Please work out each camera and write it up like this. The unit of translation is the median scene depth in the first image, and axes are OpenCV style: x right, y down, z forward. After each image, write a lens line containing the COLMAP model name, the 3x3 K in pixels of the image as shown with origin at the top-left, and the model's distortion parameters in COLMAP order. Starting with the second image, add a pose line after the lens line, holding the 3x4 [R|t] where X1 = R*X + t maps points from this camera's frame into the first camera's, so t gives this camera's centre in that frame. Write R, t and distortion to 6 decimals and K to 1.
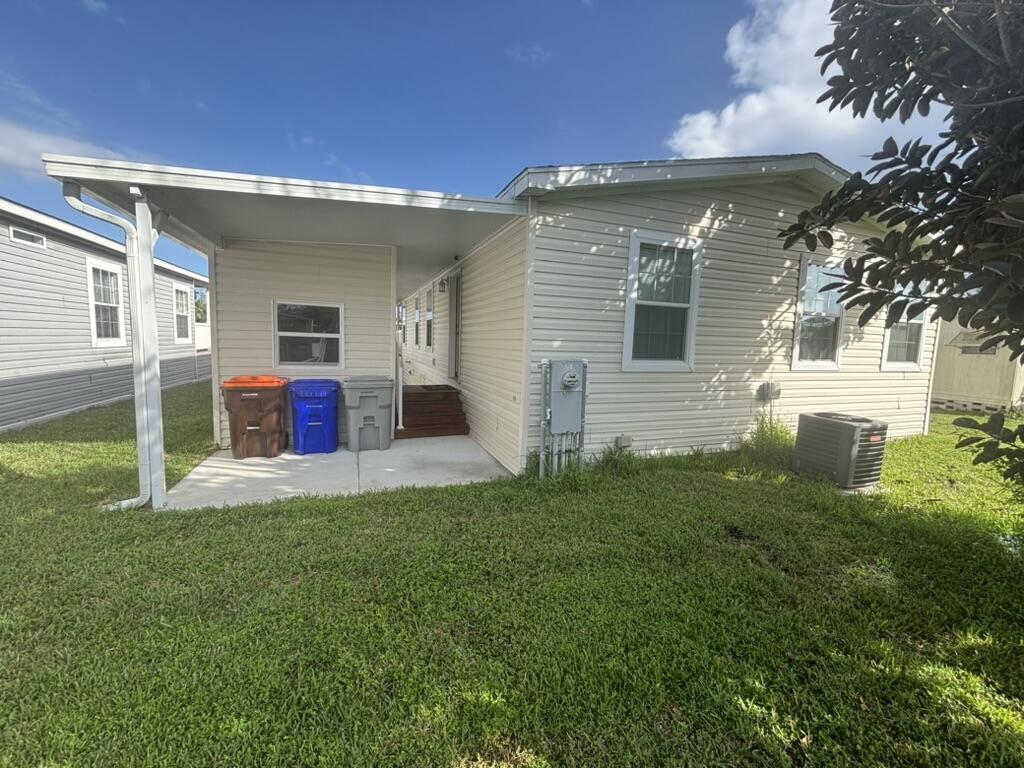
lens RADIAL K [[410.3, 0, 512.0], [0, 410.3, 384.0], [0, 0, 1]] dist [0.014488, -0.000039]
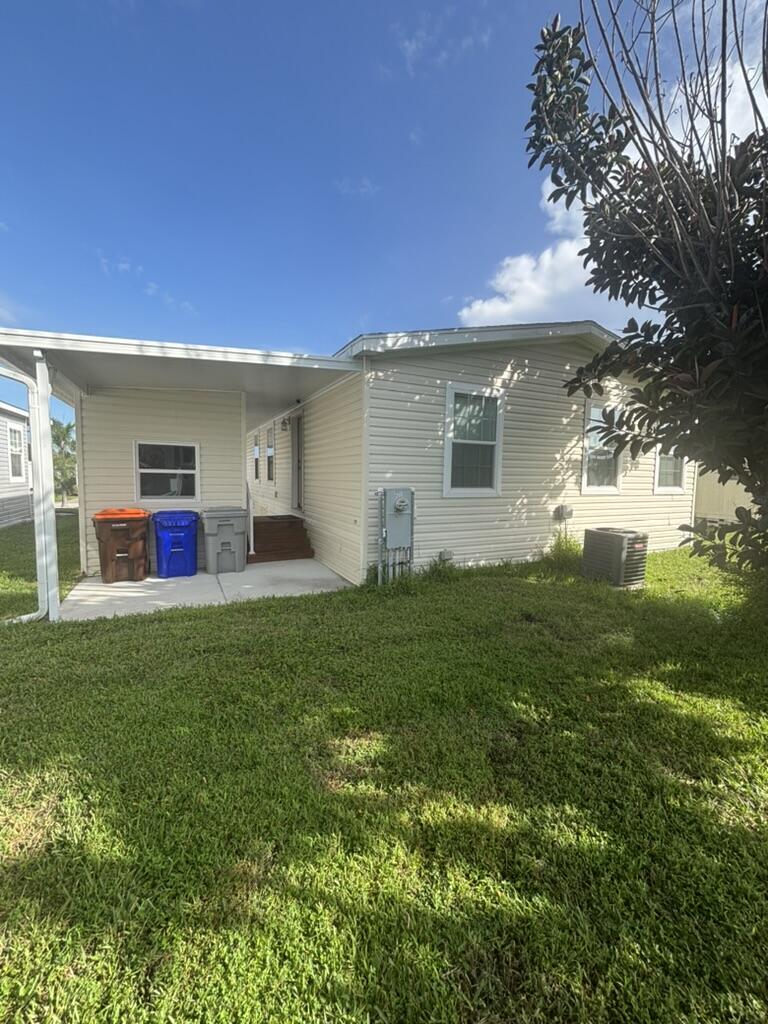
lens RADIAL K [[410.3, 0, 384.0], [0, 410.3, 512.0], [0, 0, 1]] dist [0.014488, -0.000039]
pose [[0.995253, -0.024483, 0.094192, -0.023407], [0.025809, 0.999584, -0.012883, 0.025755], [-0.093837, 0.015253, 0.995471, -0.208465]]
